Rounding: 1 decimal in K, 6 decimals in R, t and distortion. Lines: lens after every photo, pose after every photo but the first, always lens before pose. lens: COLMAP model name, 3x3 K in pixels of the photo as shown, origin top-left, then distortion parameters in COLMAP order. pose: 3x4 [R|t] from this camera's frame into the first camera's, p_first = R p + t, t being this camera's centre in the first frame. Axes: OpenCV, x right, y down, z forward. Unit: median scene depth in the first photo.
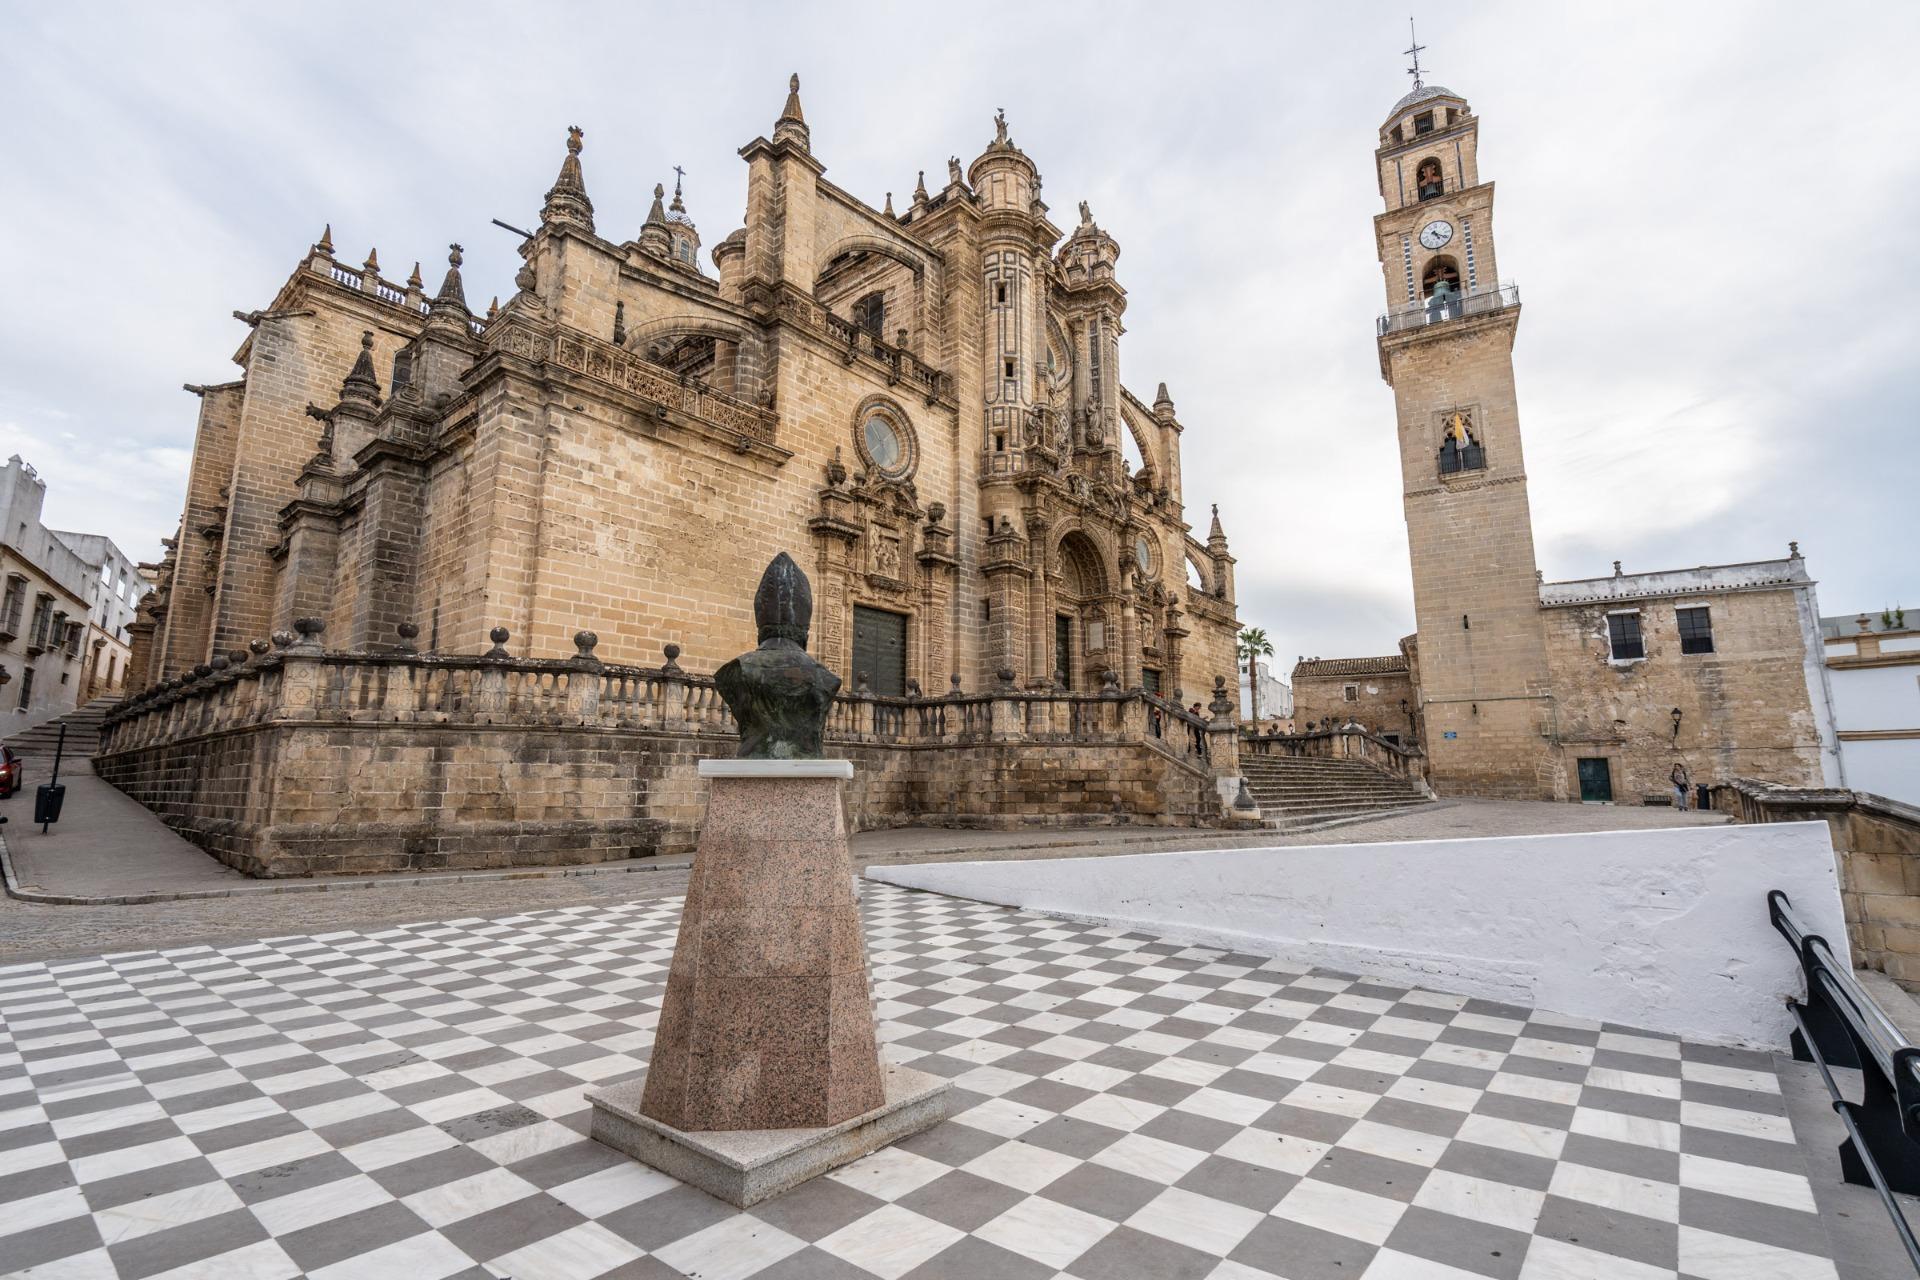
lens RADIAL K [[862.0, 0, 960.0], [0, 862.0, 640.0], [0, 0, 1]] dist [-0.000530, -0.000233]
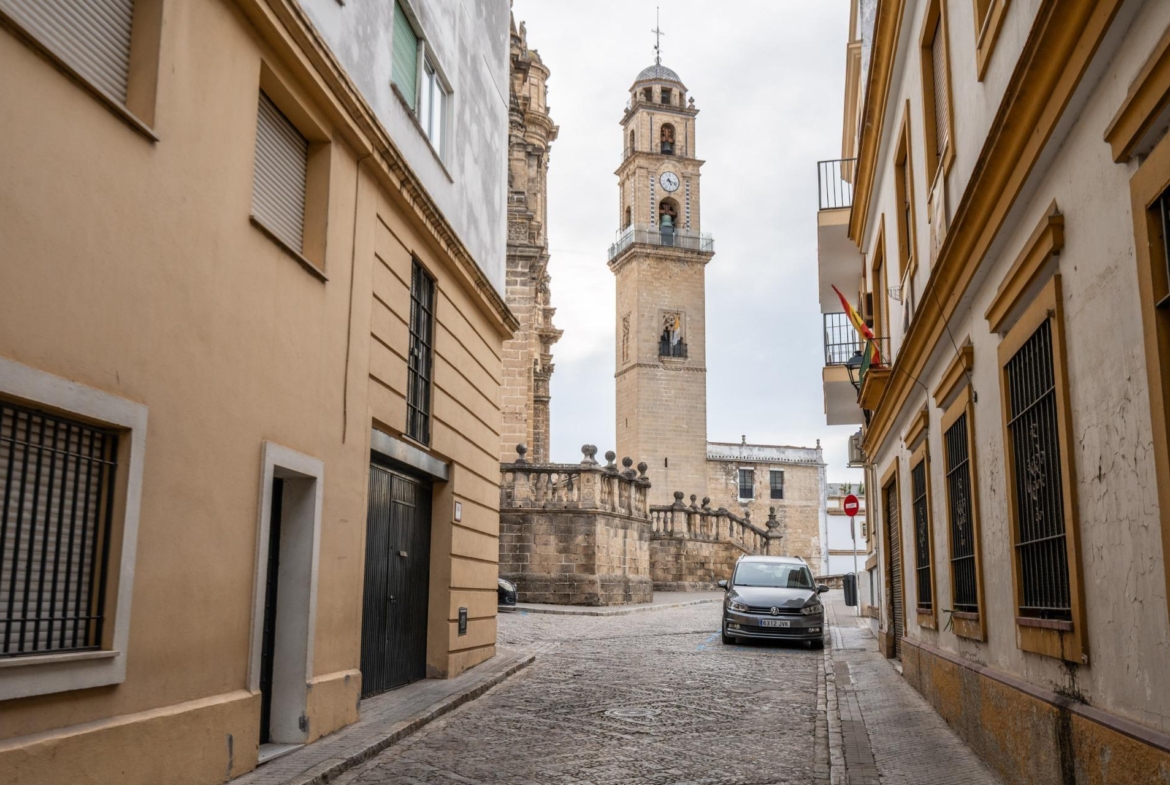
lens RADIAL K [[1087.5, 0, 585.0], [0, 1087.5, 392.5], [0, 0, 1]] dist [-0.004893, -0.000088]
pose [[0.675765, 0.143281, 0.723058, -0.910856], [-0.134455, 0.988430, -0.070206, 0.009790], [-0.724751, -0.049776, 0.687211, -0.149289]]
